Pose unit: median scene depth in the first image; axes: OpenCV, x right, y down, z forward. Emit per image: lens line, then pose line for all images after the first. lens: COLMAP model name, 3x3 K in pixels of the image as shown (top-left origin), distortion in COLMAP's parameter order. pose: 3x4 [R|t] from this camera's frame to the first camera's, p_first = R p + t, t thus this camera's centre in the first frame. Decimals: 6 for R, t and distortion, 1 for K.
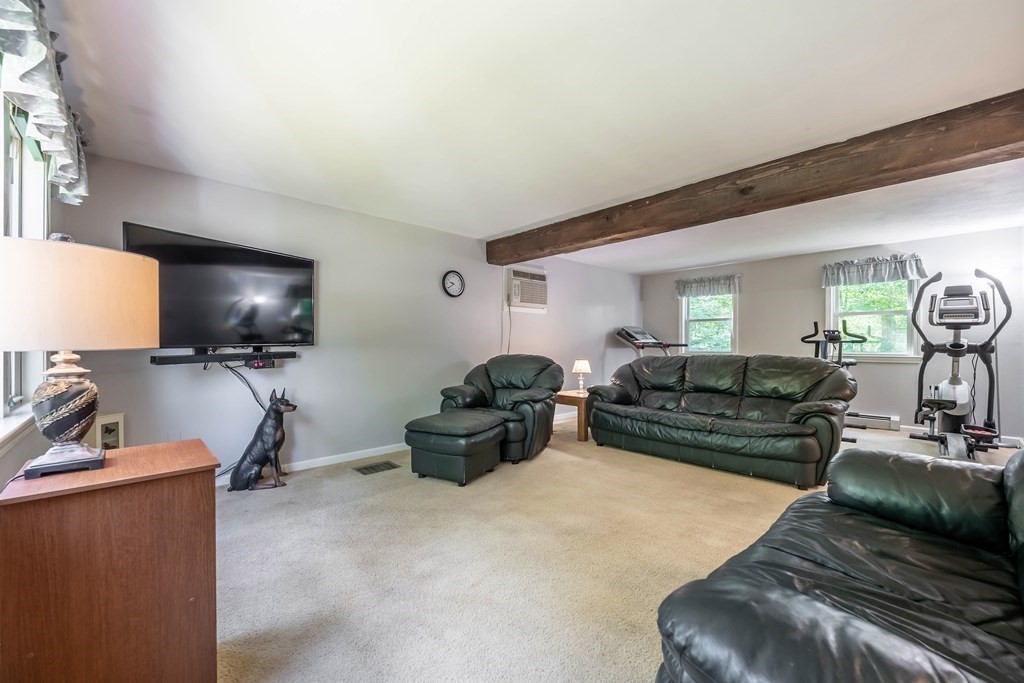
lens RADIAL K [[409.1, 0, 512.0], [0, 409.1, 341.5], [0, 0, 1]] dist [-0.001099, -0.000021]
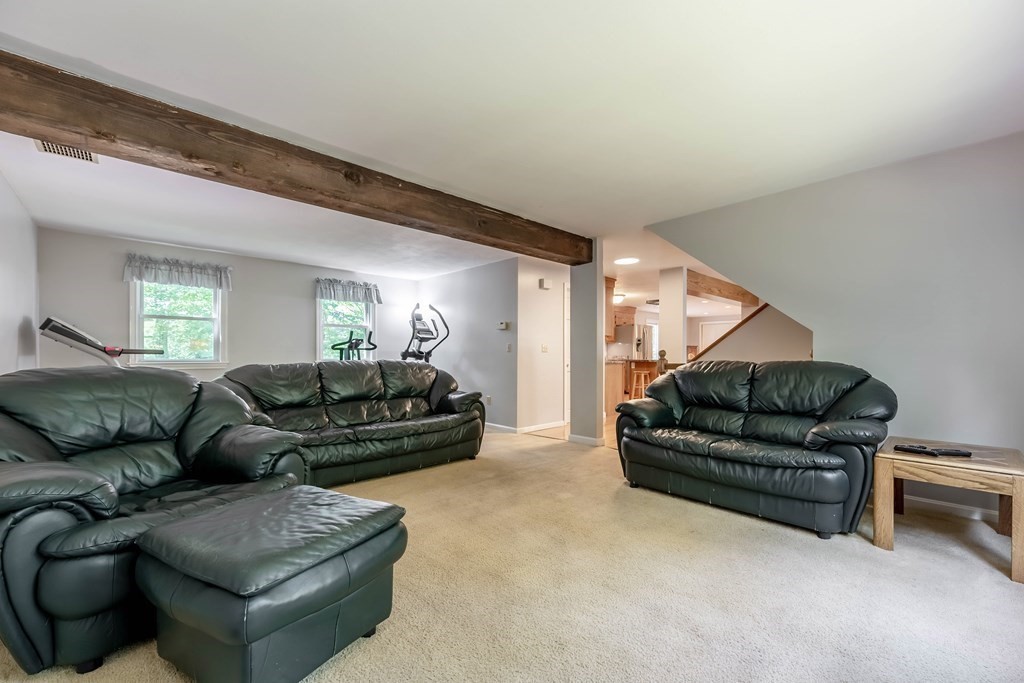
lens RADIAL K [[427.3, 0, 512.0], [0, 427.3, 341.5], [0, 0, 1]] dist [-0.000211, 0.000015]
pose [[-0.021158, 0.034751, 0.999172, -0.496238], [-0.006396, 0.999371, -0.034893, 0.022375], [-0.999756, -0.007129, -0.020923, 0.661354]]
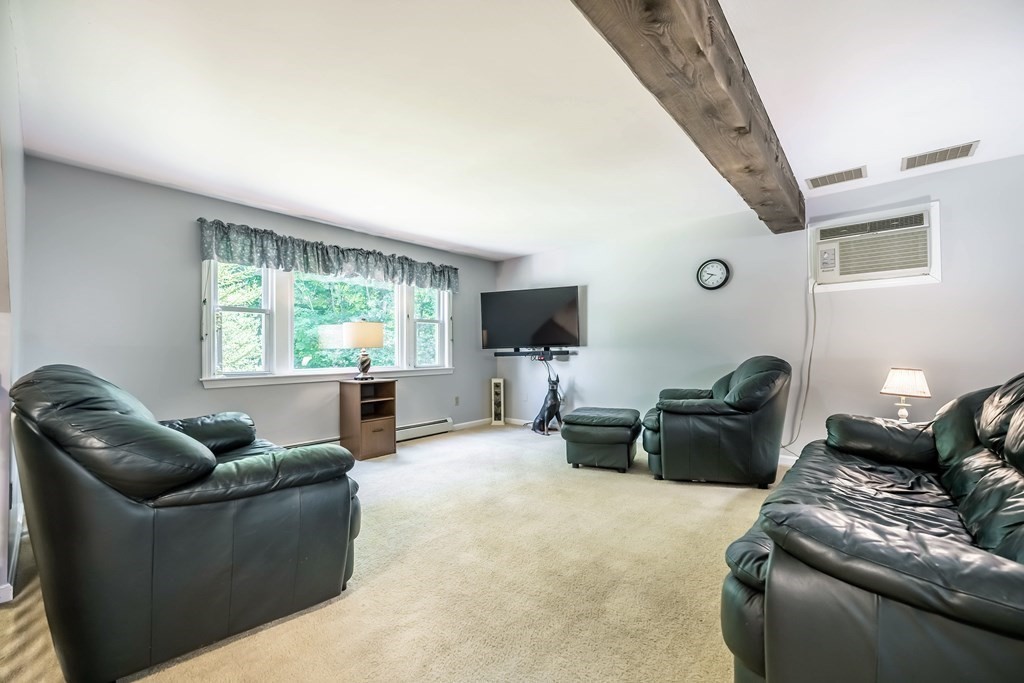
lens RADIAL K [[409.1, 0, 512.0], [0, 409.1, 341.5], [0, 0, 1]] dist [-0.001099, -0.000021]
pose [[0.094364, -0.020123, -0.995334, 0.785197], [0.015457, 0.999705, -0.018746, 0.013758], [0.995418, -0.013616, 0.094647, 0.560306]]
